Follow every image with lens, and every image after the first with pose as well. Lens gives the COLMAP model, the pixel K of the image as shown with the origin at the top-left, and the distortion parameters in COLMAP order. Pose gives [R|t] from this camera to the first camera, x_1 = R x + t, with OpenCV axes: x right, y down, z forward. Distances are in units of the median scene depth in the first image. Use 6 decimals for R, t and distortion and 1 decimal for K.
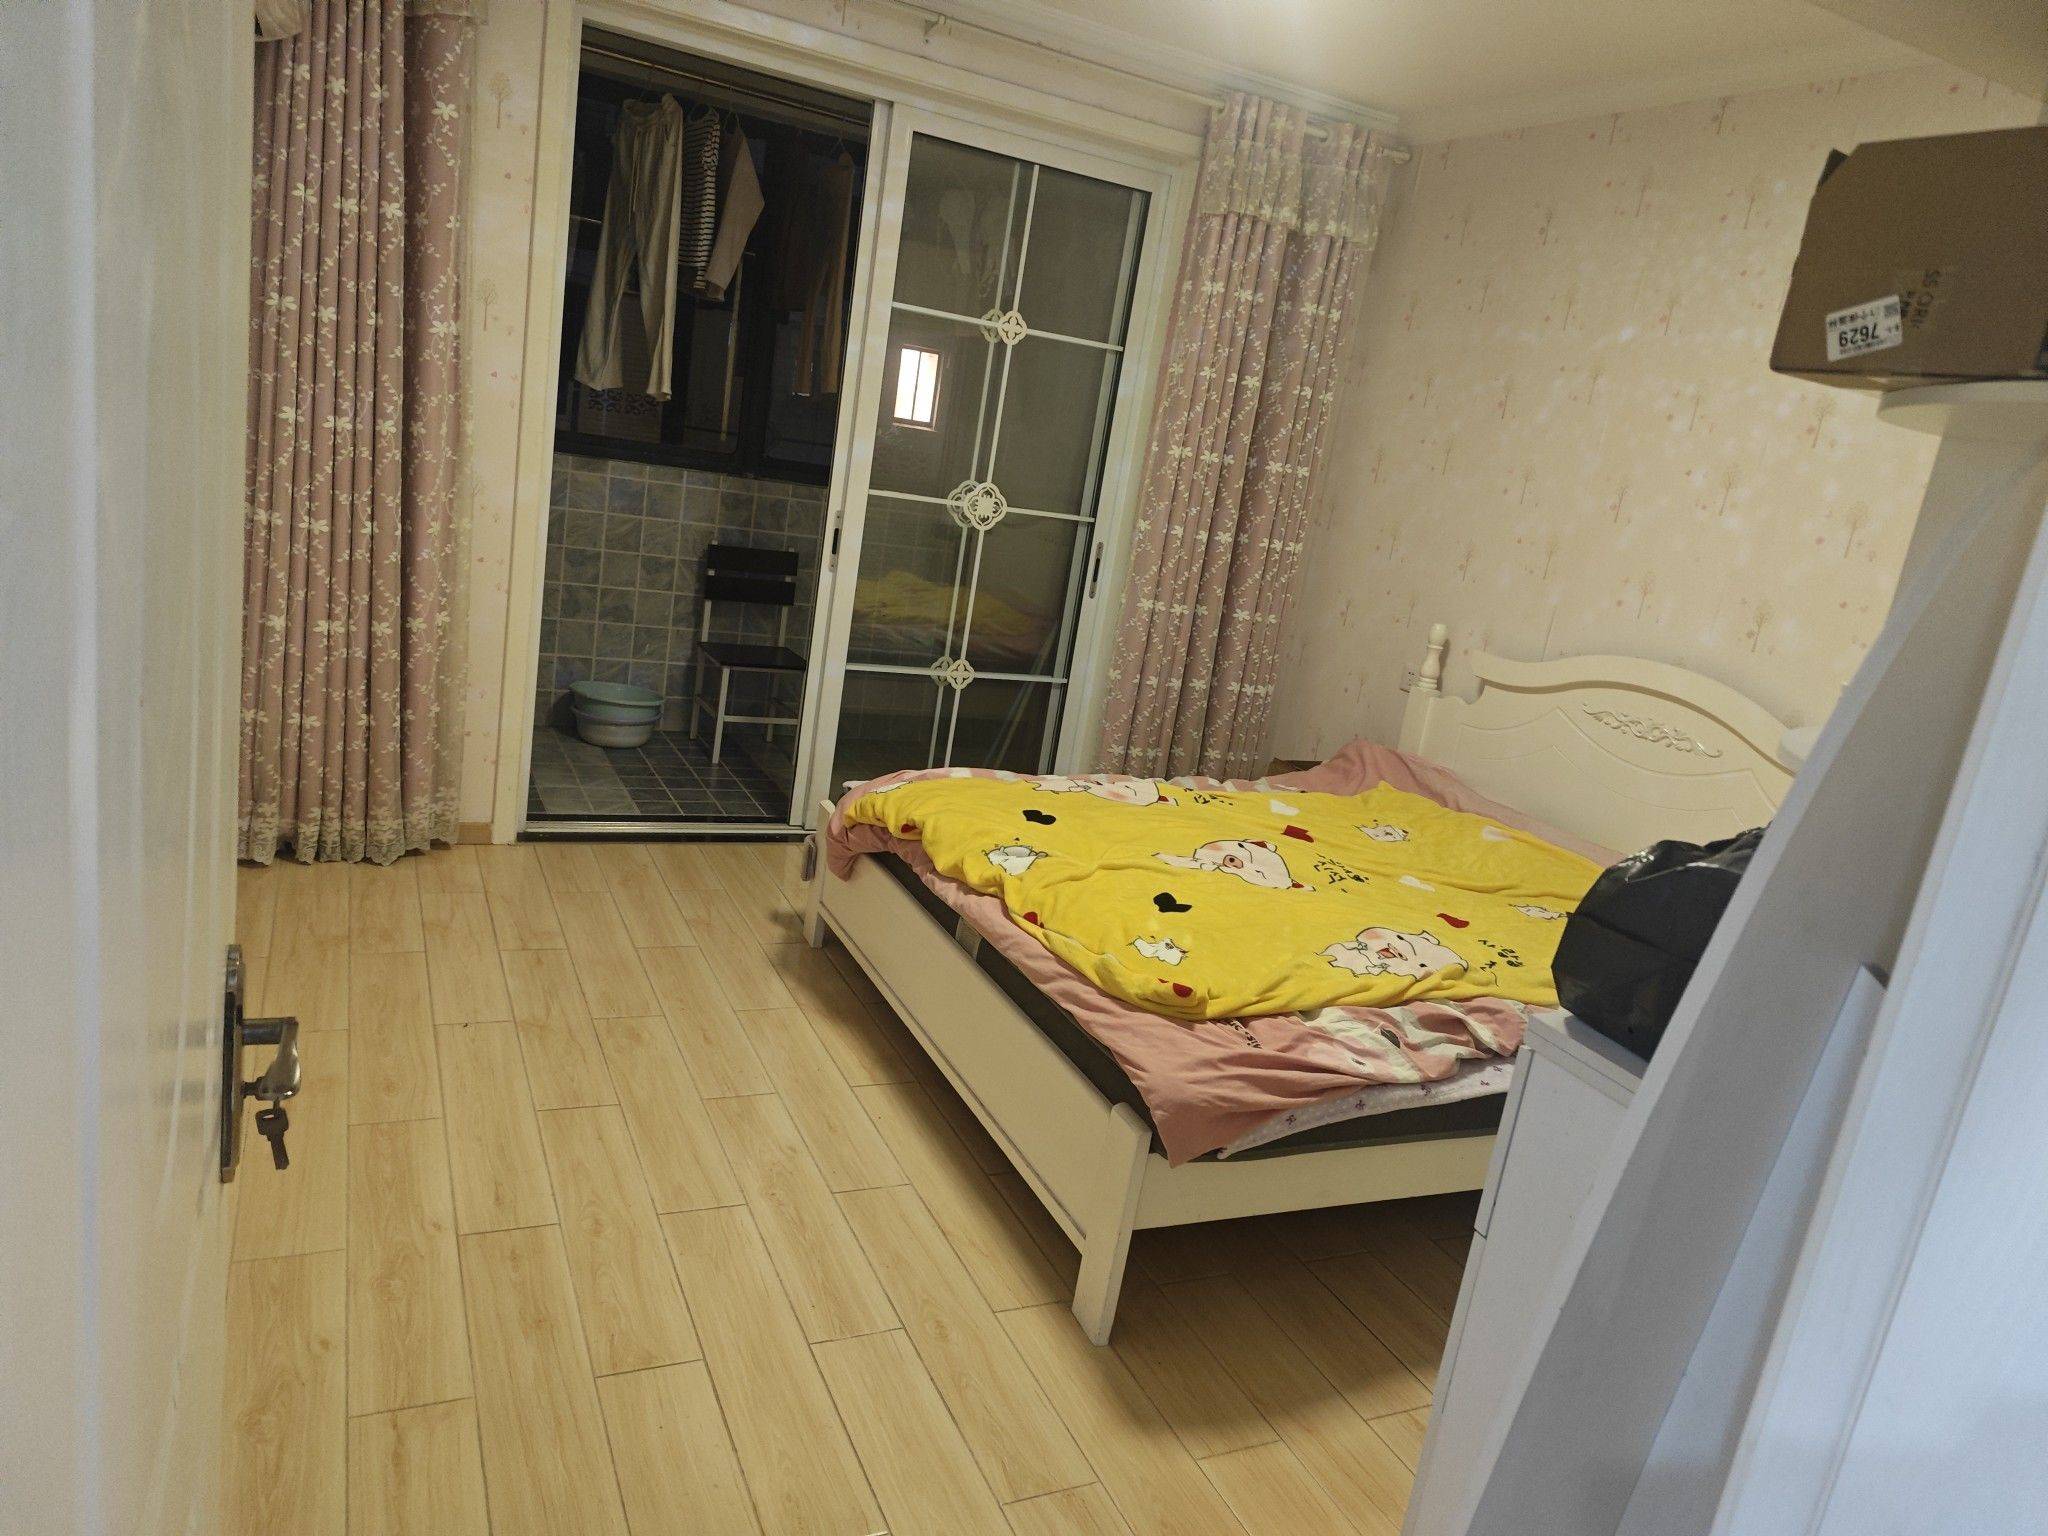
lens RADIAL K [[1398.6, 0, 1030.5], [0, 1398.6, 769.4], [0, 0, 1]] dist [0.008179, 0.001203]
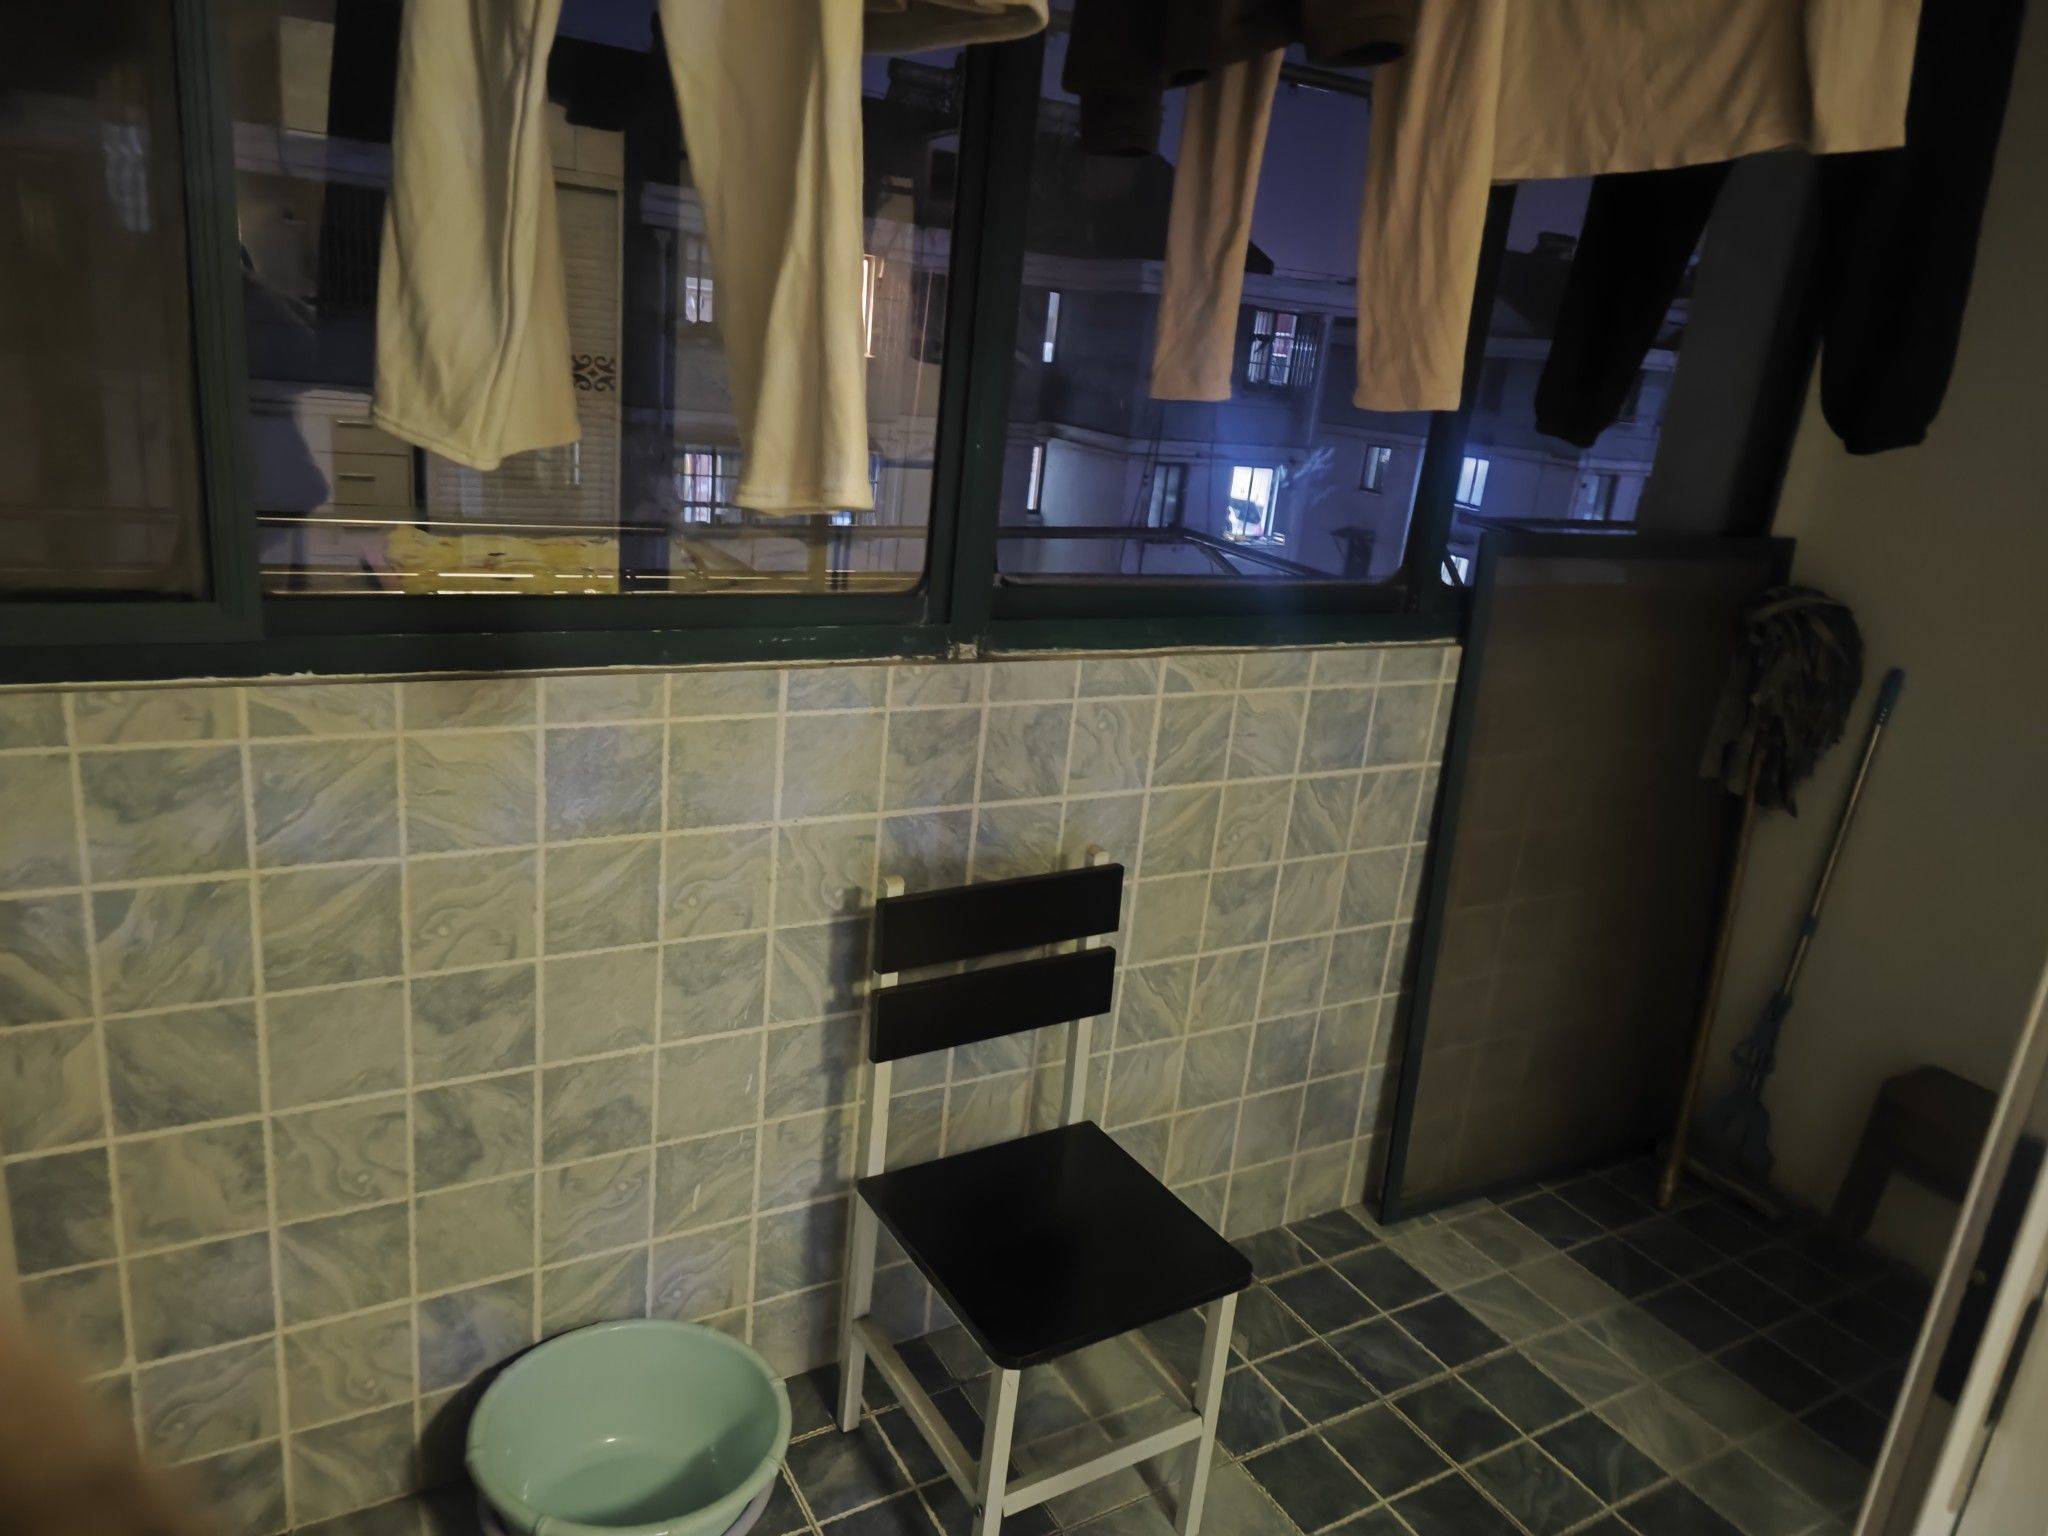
lens RADIAL K [[1398.6, 0, 1019.4], [0, 1398.6, 760.8], [0, 0, 1]] dist [0.008179, 0.001203]
pose [[0.994870, -0.076309, 0.066408, -0.214606], [0.071851, 0.995155, 0.067116, -0.207901], [-0.071208, -0.062000, 0.995533, 0.680095]]
